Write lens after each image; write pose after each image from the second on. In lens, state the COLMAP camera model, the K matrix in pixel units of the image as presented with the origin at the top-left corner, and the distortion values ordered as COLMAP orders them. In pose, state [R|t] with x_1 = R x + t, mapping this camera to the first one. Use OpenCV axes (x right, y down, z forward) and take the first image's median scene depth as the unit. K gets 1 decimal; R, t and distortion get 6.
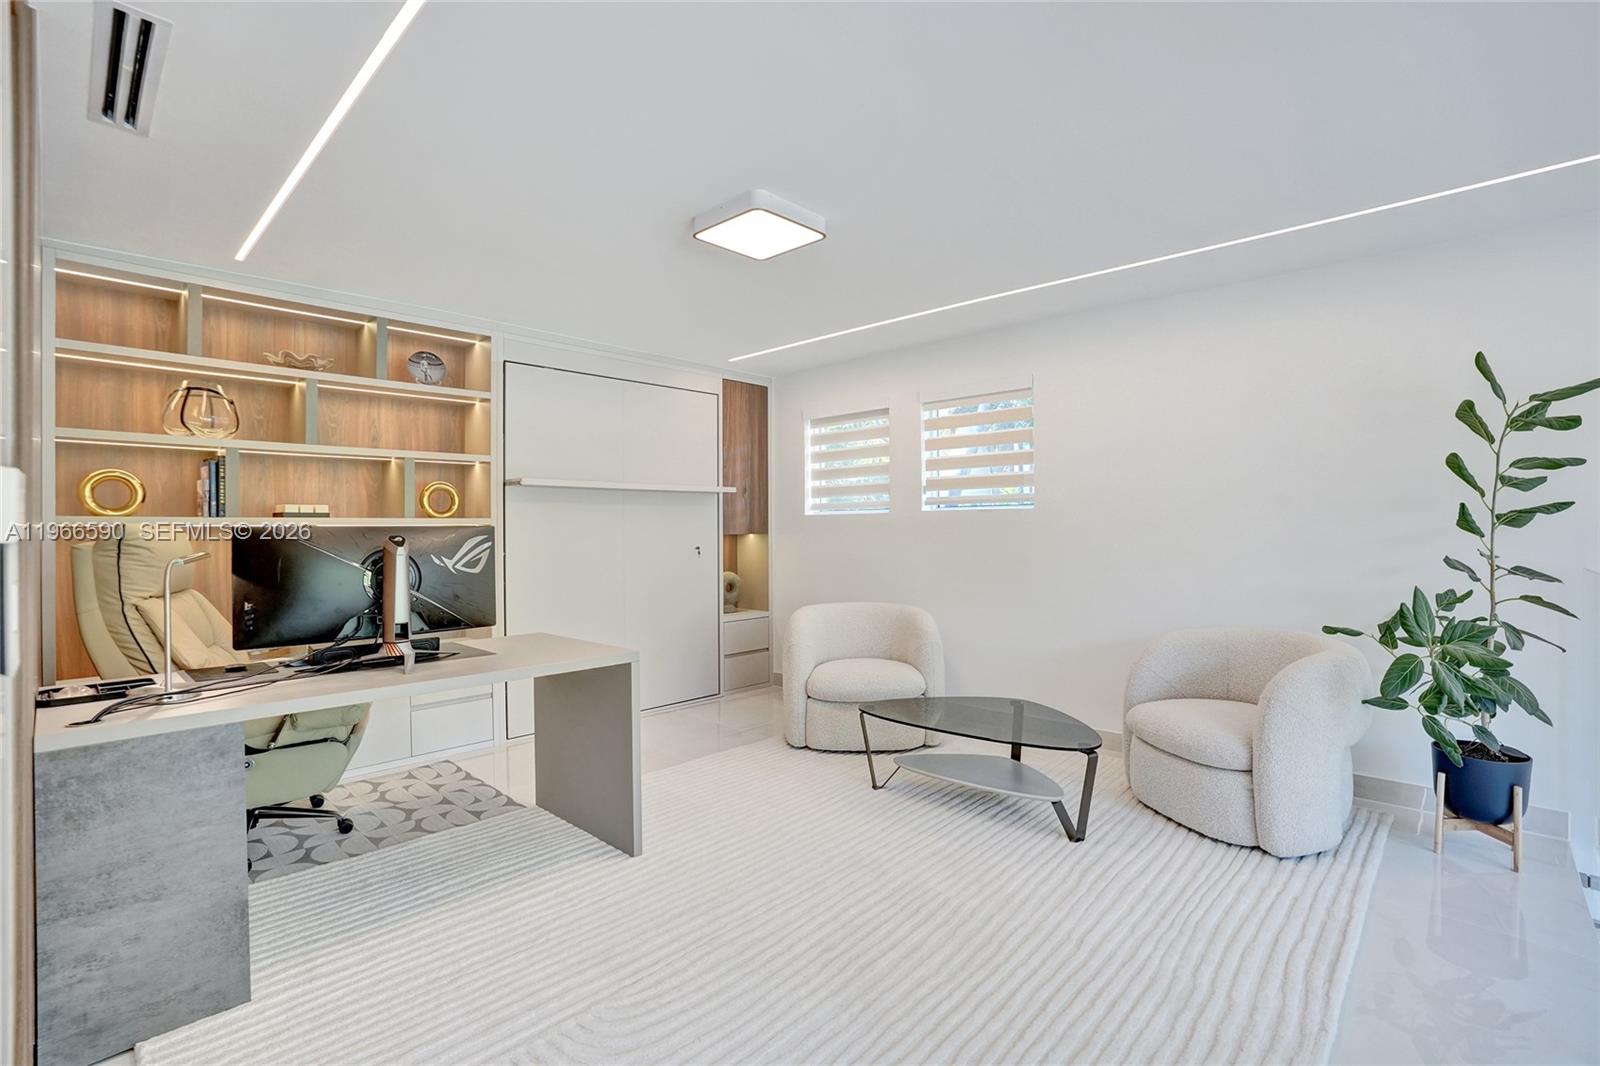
lens RADIAL K [[727.0, 0, 797.7], [0, 727.0, 532.1], [0, 0, 1]] dist [-0.030652, -0.000104]
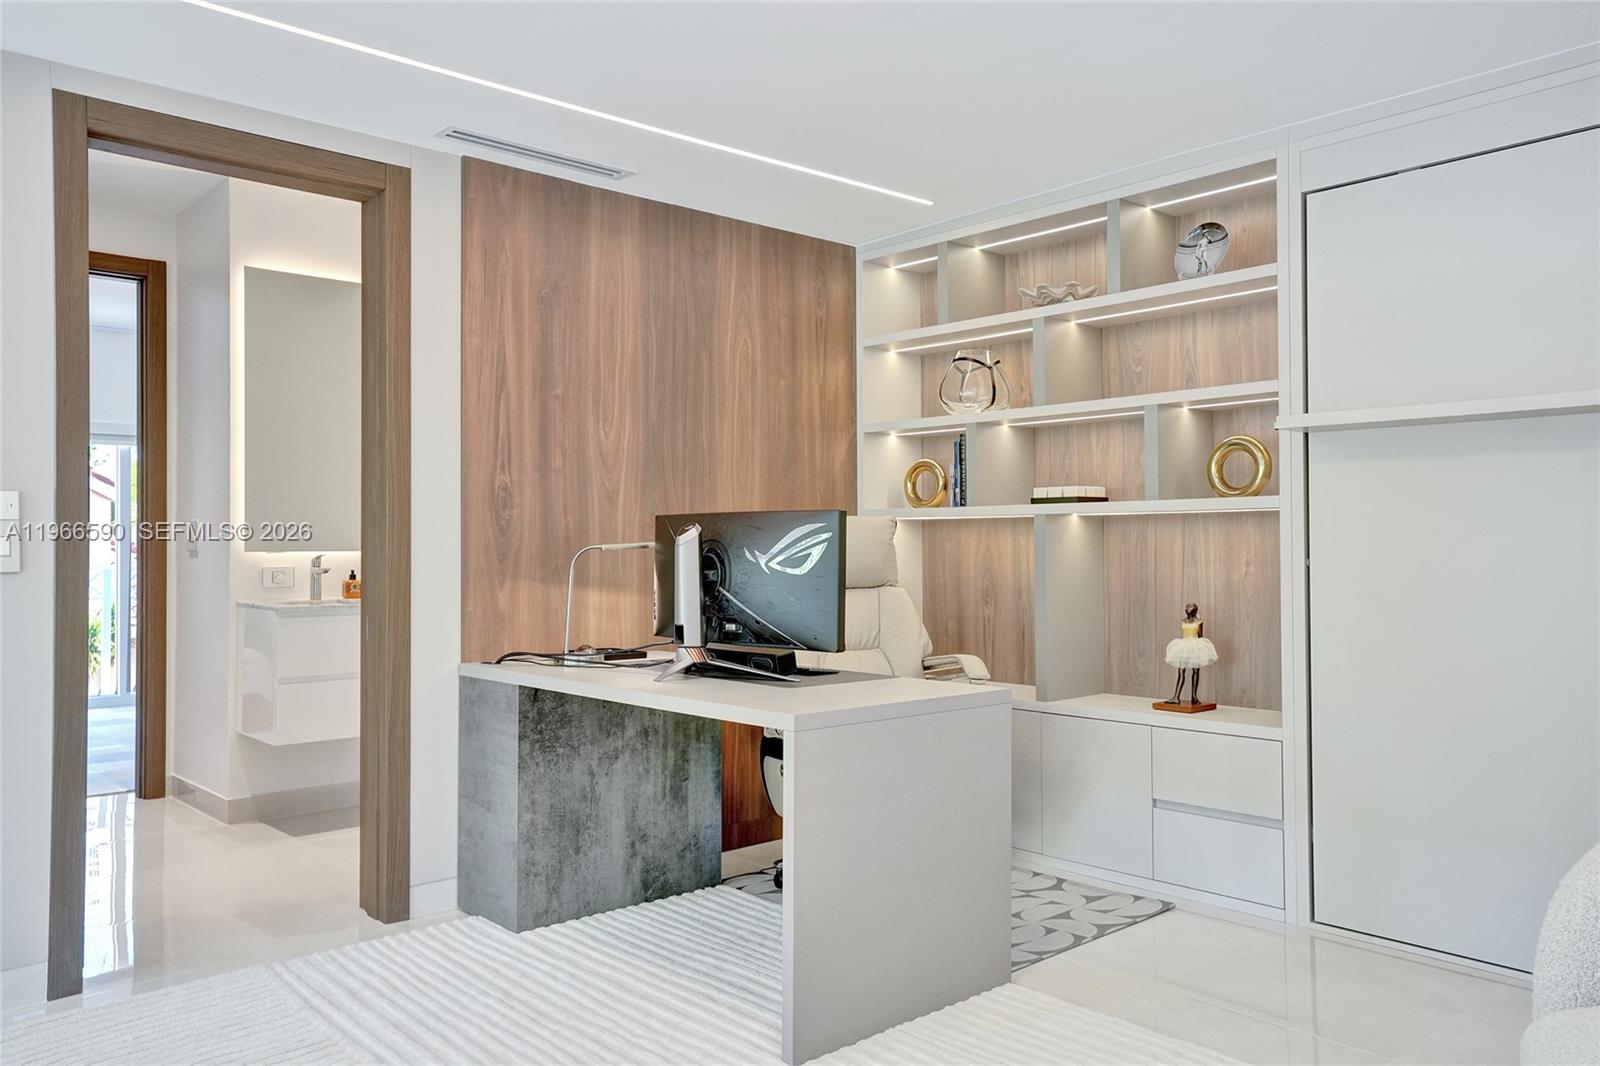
lens RADIAL K [[1202.4, 0, 799.5], [0, 1202.4, 526.6], [0, 0, 1]] dist [0.009046, 0.001299]
pose [[-0.086589, -0.010053, -0.996193, 0.622574], [0.001488, 0.999947, -0.010220, 0.016736], [0.996243, -0.002367, -0.086569, 0.900973]]
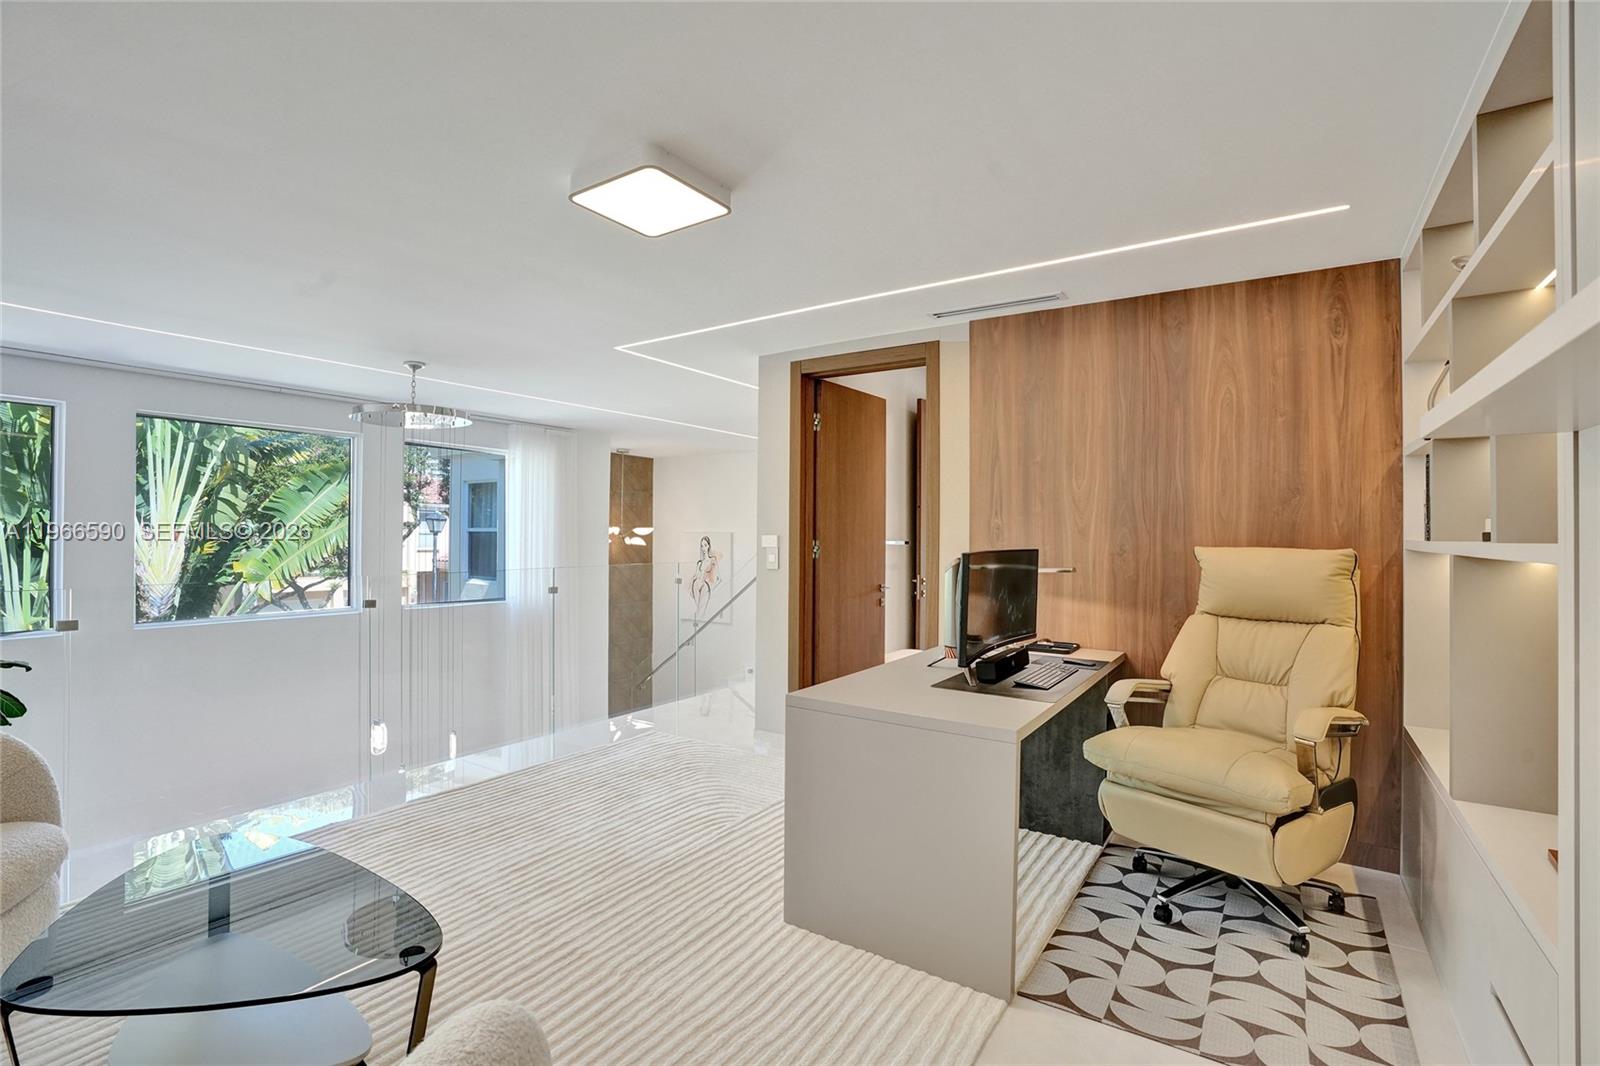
lens RADIAL K [[727.0, 0, 801.6], [0, 727.0, 533.9], [0, 0, 1]] dist [-0.030652, -0.000104]
pose [[-0.986225, -0.008770, -0.165174, -0.070831], [-0.008984, 0.999959, 0.000547, -0.022415], [0.165163, 0.002024, -0.986264, 1.545096]]
